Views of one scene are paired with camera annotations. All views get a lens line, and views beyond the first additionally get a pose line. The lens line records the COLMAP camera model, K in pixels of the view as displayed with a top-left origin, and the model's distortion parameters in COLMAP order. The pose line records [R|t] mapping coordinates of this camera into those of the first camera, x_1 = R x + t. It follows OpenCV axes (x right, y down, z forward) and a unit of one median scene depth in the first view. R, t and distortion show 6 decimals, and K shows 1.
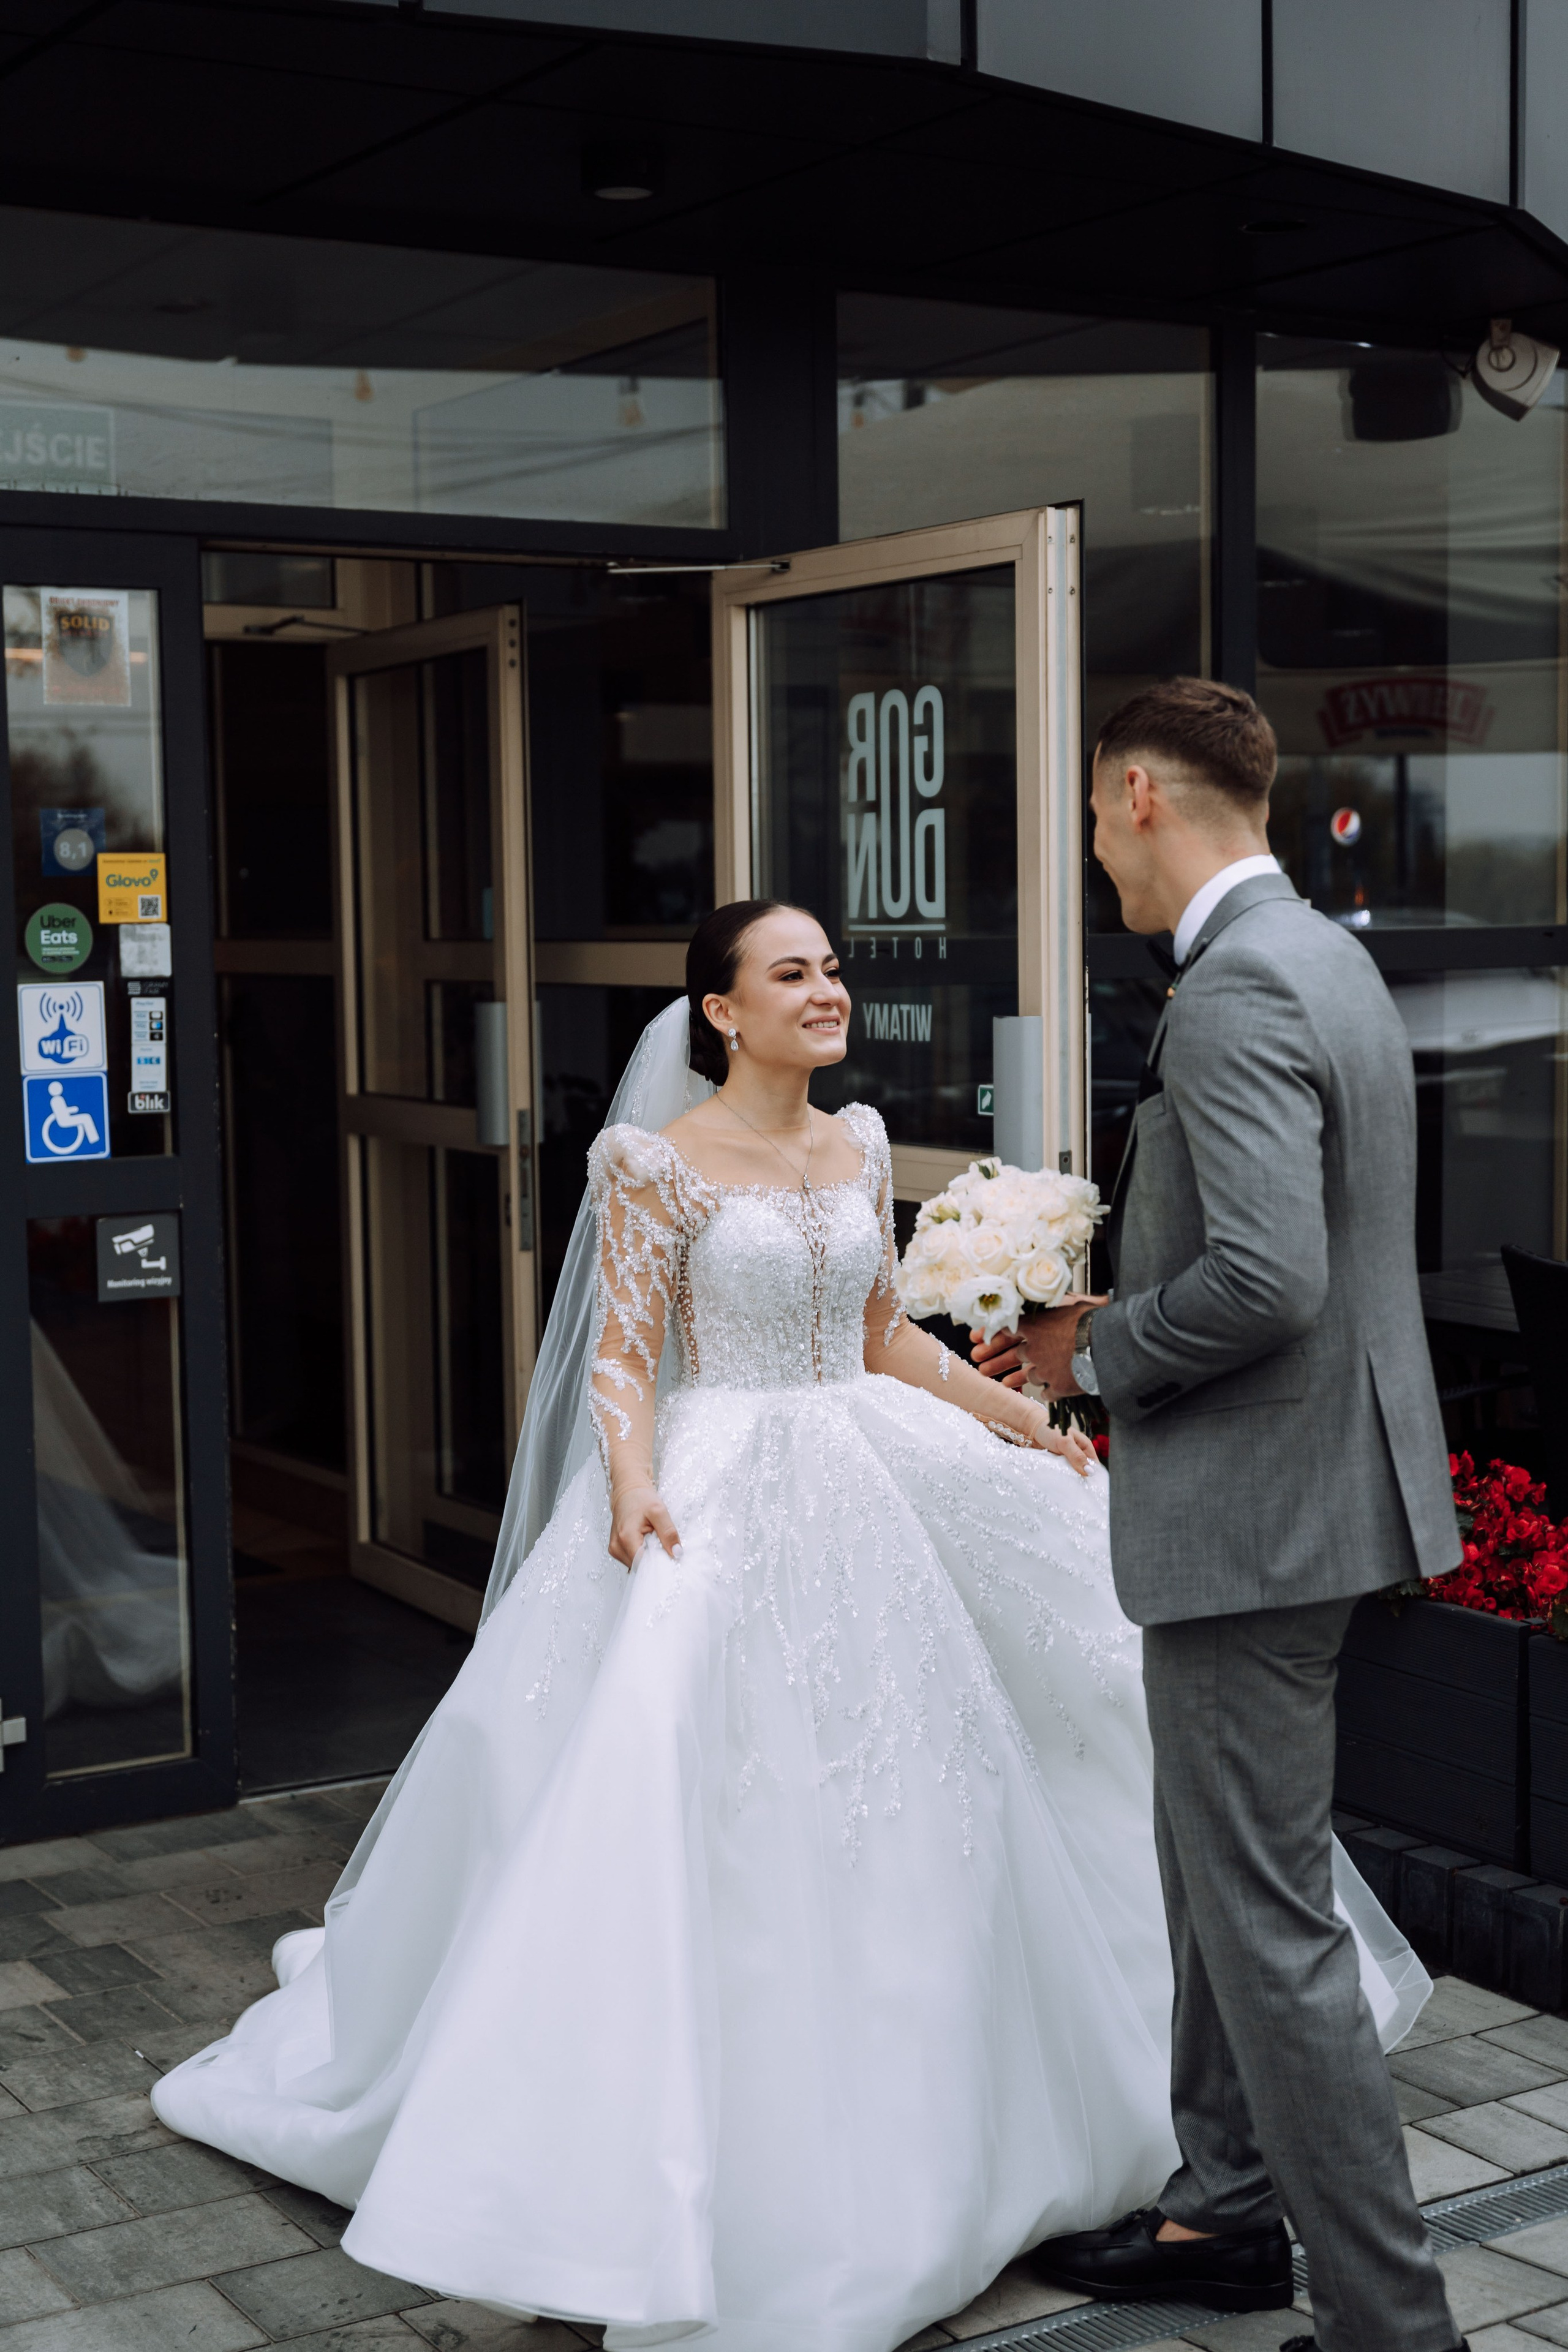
lens RADIAL K [[3208.9, 0, 803.9], [0, 3208.9, 1181.5], [0, 0, 1]] dist [0.010715, 0.000000]
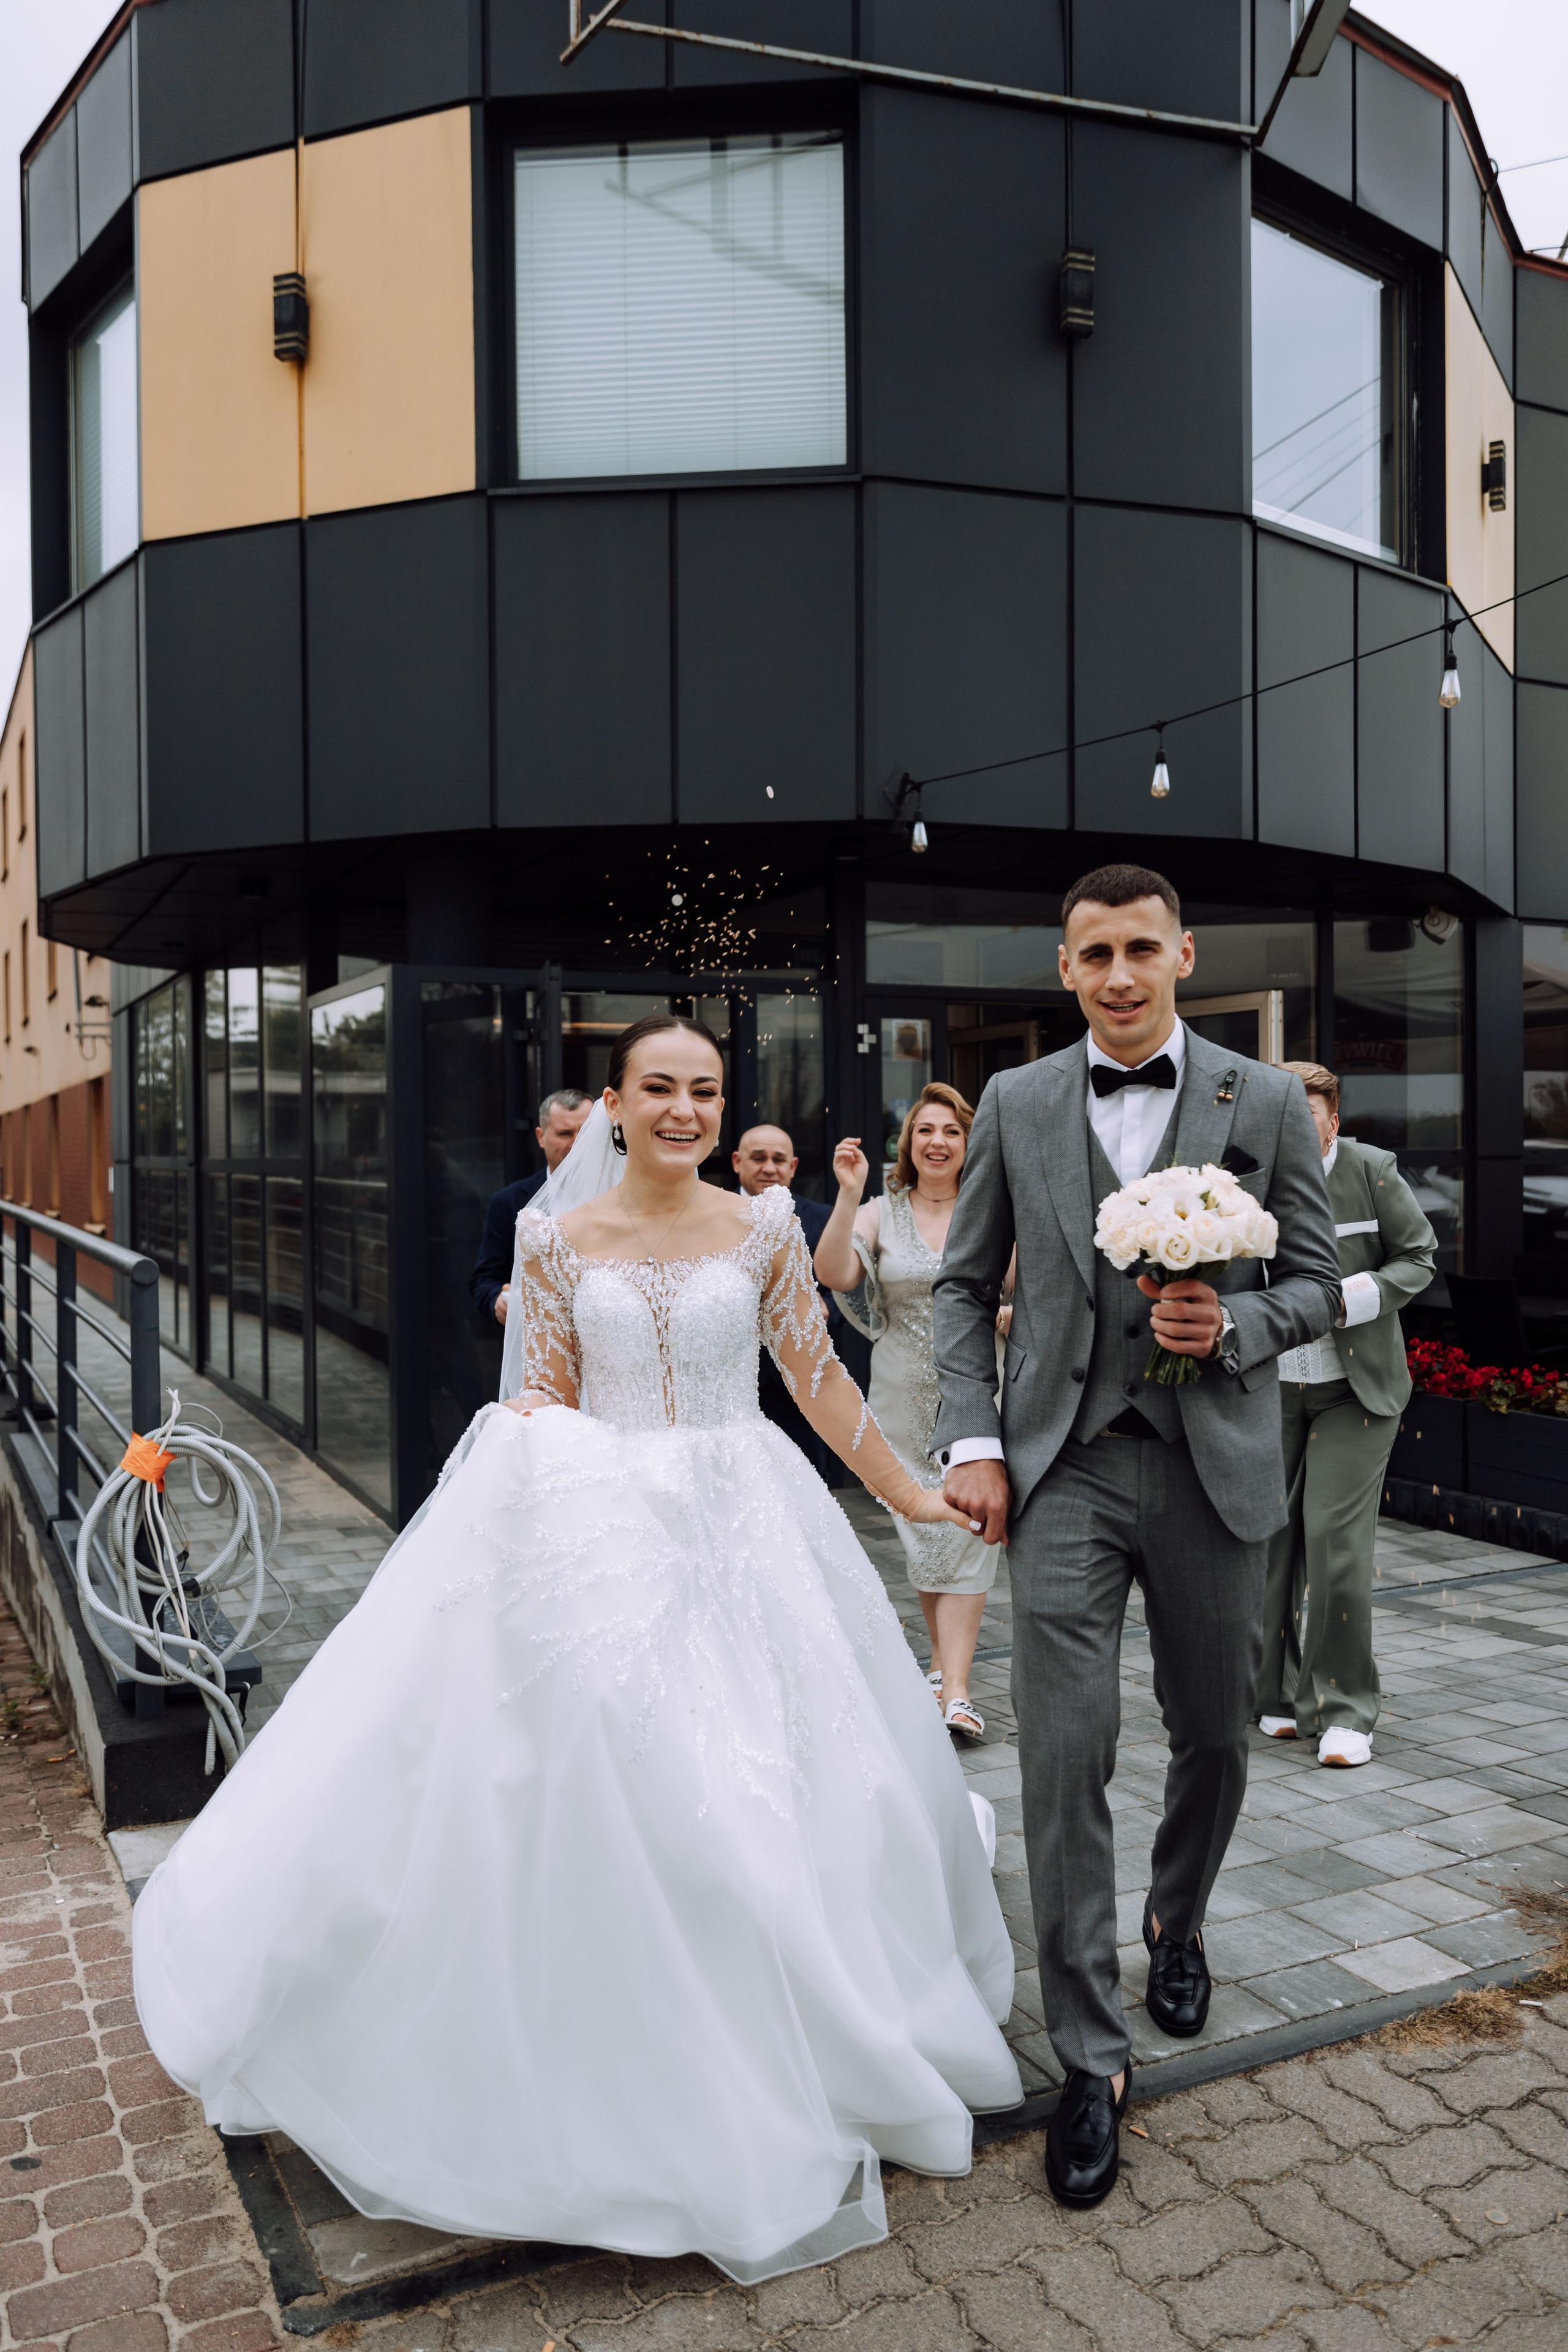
lens RADIAL K [[1774.8, 0, 785.3], [0, 1774.8, 1173.7], [0, 0, 1]] dist [0.000748, -0.001383]
pose [[0.994258, 0.007257, -0.106766, -0.161910], [-0.014978, 0.997314, -0.071698, 0.054660], [0.105959, 0.072886, 0.991696, -0.484482]]
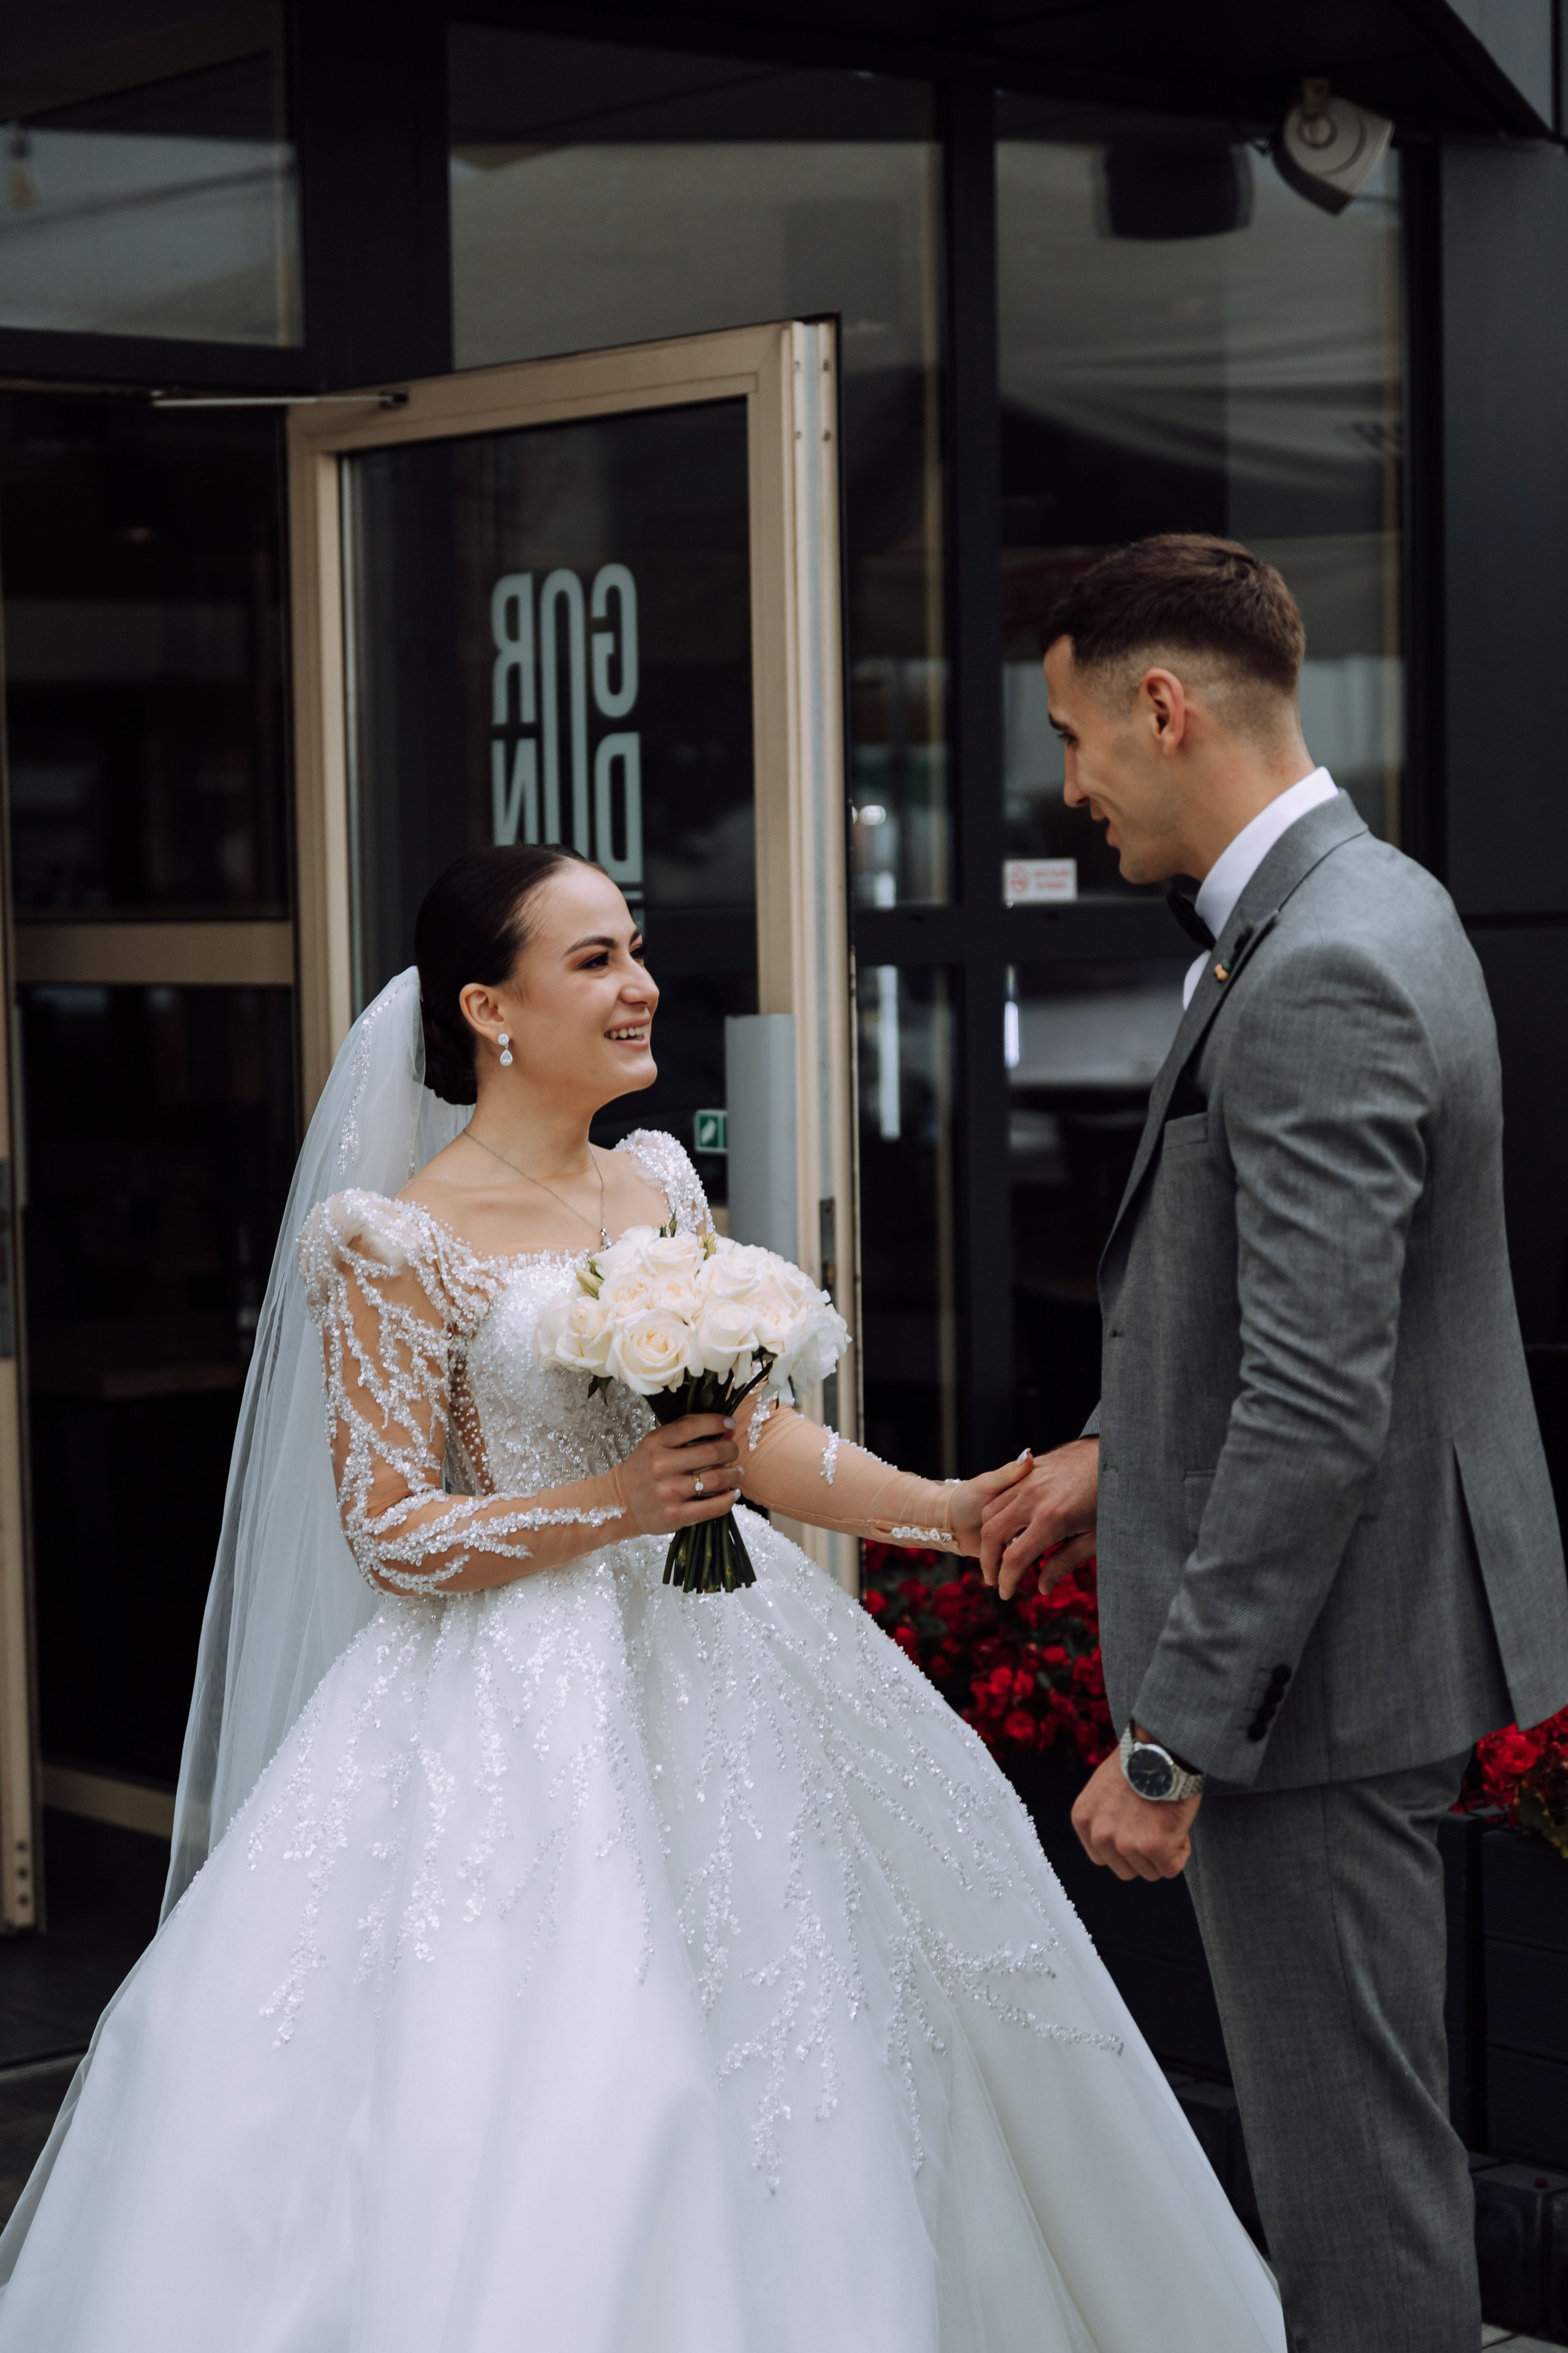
lens RADIAL K [[4436.1, 0, 783.2], [0, 4436.1, 1241.6], [0, 0, 1]] dist [0.029833, 0.000000]
pose [[0.989448, -0.017099, 0.143875, -0.070913], [0.017593, 0.999843, -0.002161, 0.002362], [-0.143815, 0.004669, 0.989594, -0.004505]]
